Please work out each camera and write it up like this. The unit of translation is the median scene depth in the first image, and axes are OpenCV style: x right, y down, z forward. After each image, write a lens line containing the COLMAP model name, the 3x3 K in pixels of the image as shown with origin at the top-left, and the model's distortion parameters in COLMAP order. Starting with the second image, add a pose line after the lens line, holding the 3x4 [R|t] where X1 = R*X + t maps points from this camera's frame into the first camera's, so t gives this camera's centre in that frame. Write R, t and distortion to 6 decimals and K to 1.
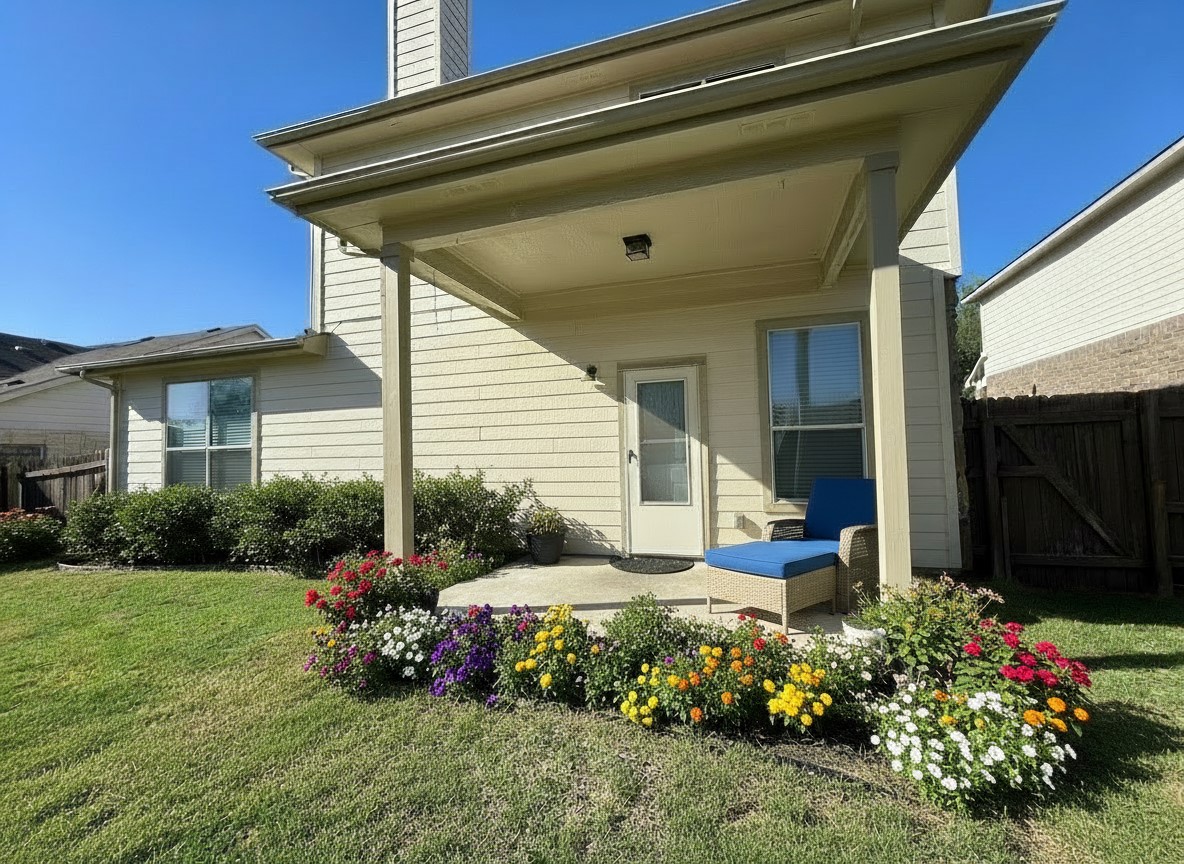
lens RADIAL K [[491.0, 0, 594.5], [0, 491.0, 429.1], [0, 0, 1]] dist [-0.002138, -0.000204]
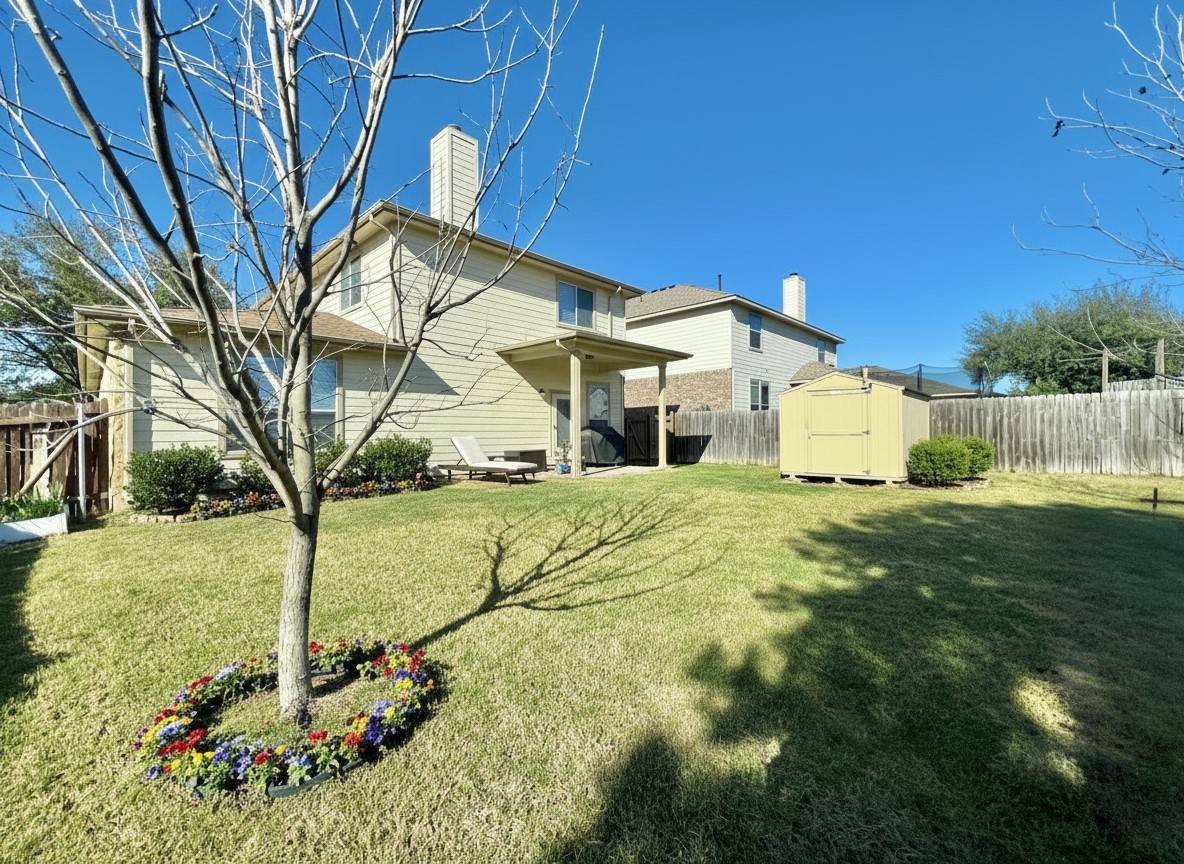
lens RADIAL K [[491.0, 0, 594.5], [0, 491.0, 429.1], [0, 0, 1]] dist [-0.002138, -0.000204]
pose [[0.448749, 0.033118, 0.893044, -2.035940], [-0.048899, 0.998726, -0.012466, 0.082477], [-0.892319, -0.038075, 0.449796, -0.297176]]
